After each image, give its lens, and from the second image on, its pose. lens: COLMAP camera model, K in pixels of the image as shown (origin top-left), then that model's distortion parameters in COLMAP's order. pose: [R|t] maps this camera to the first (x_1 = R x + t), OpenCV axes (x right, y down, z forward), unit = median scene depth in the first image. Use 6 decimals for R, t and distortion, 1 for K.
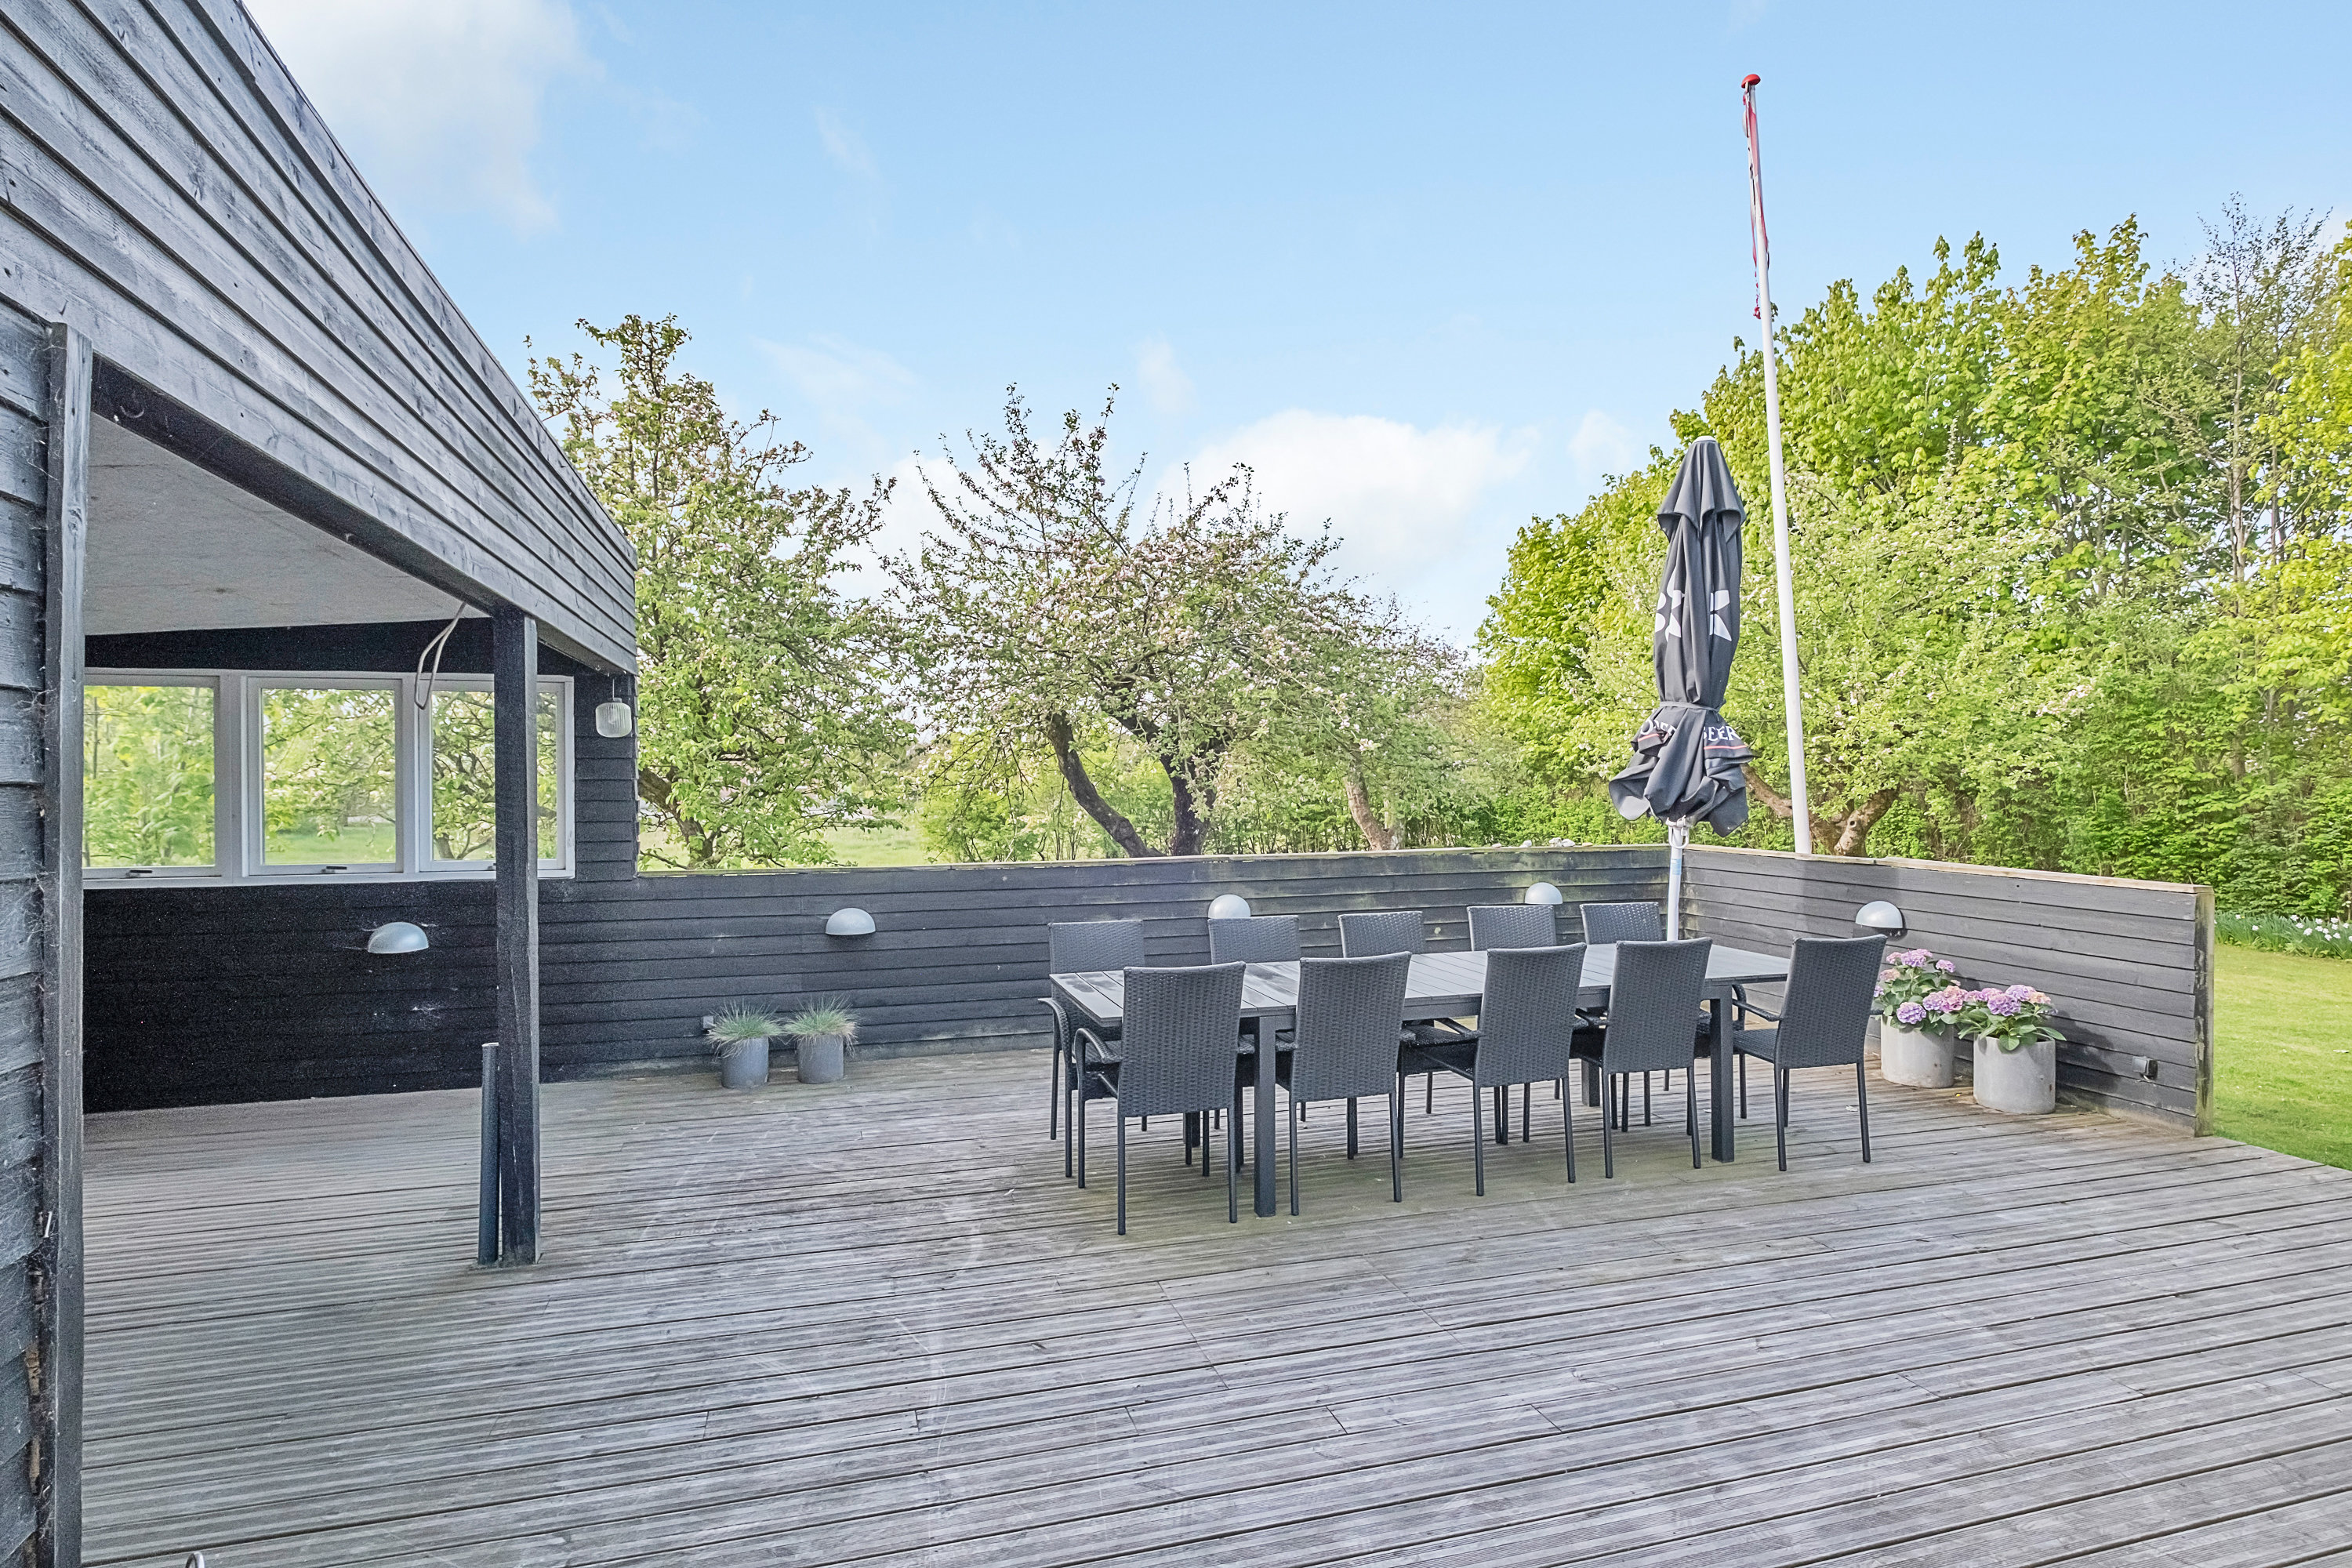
lens RADIAL K [[1212.9, 0, 1135.2], [0, 1212.9, 773.7], [0, 0, 1]] dist [-0.002176, -0.000665]
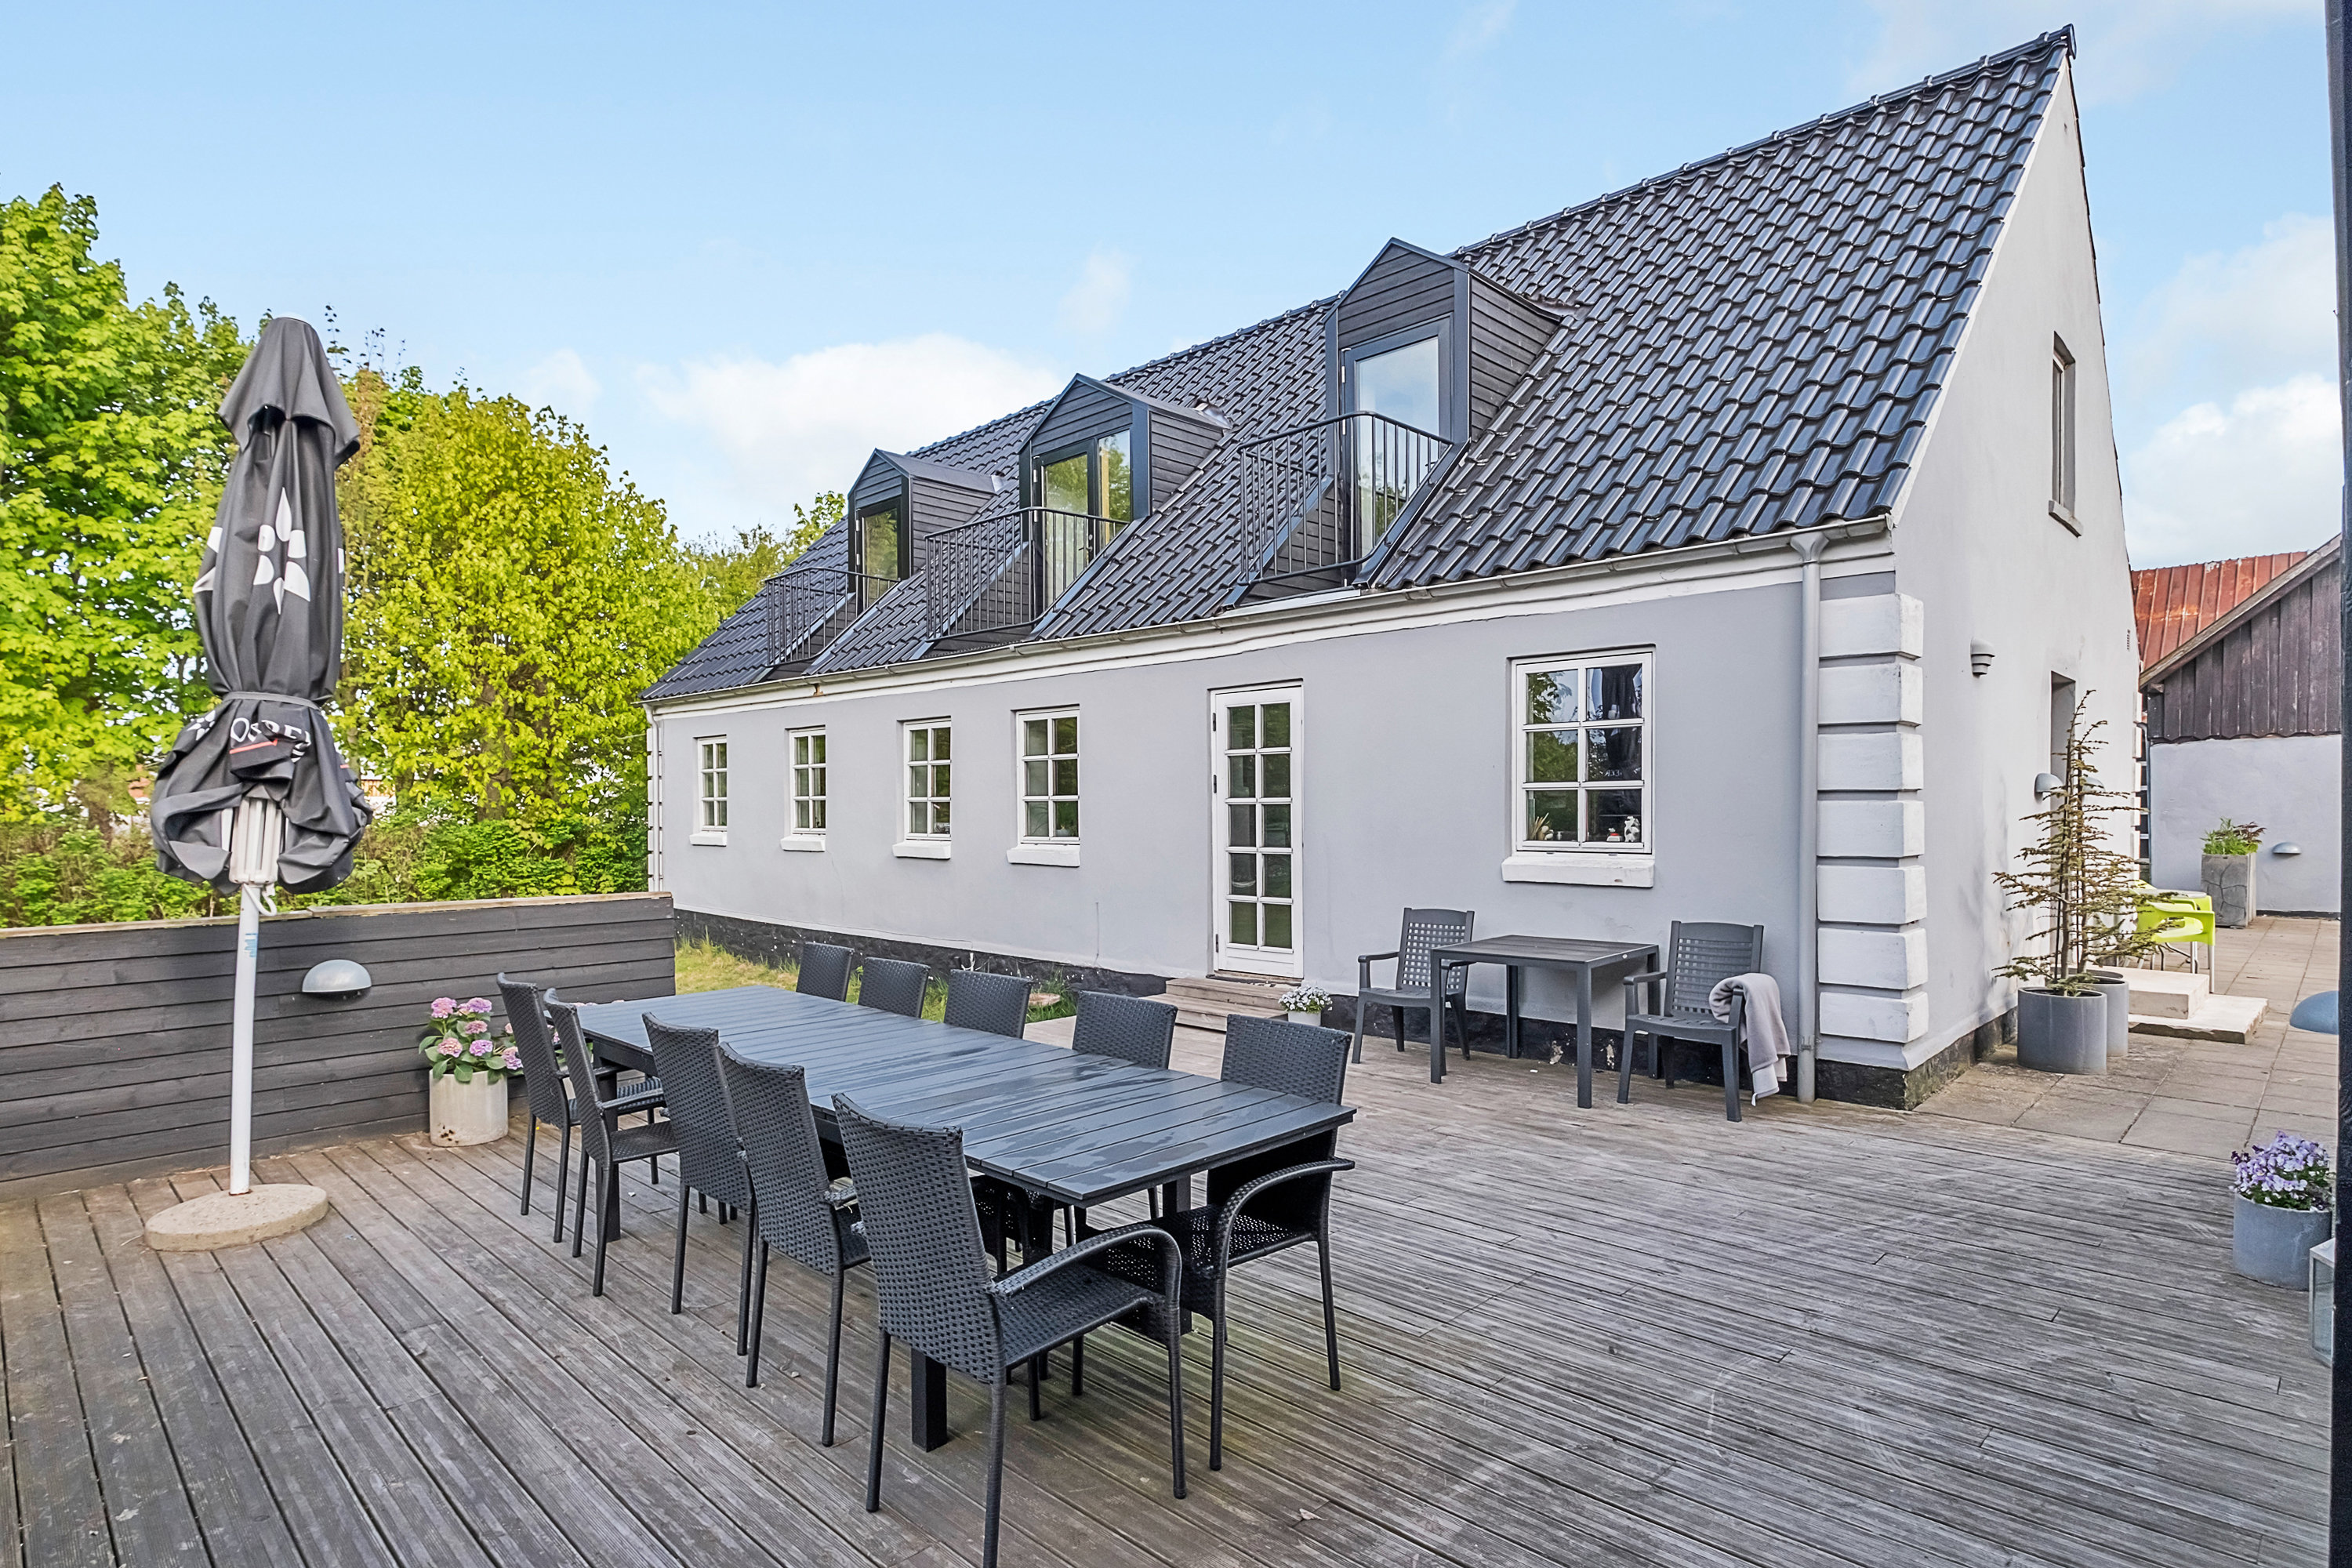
lens RADIAL K [[1202.1, 0, 1167.5], [0, 1202.1, 807.4], [0, 0, 1]] dist [-0.000094, -0.000279]
pose [[-0.491483, -0.003189, 0.870881, -0.605569], [0.005988, 0.999957, 0.007041, 0.001190], [-0.870866, 0.008675, -0.491443, 1.417322]]
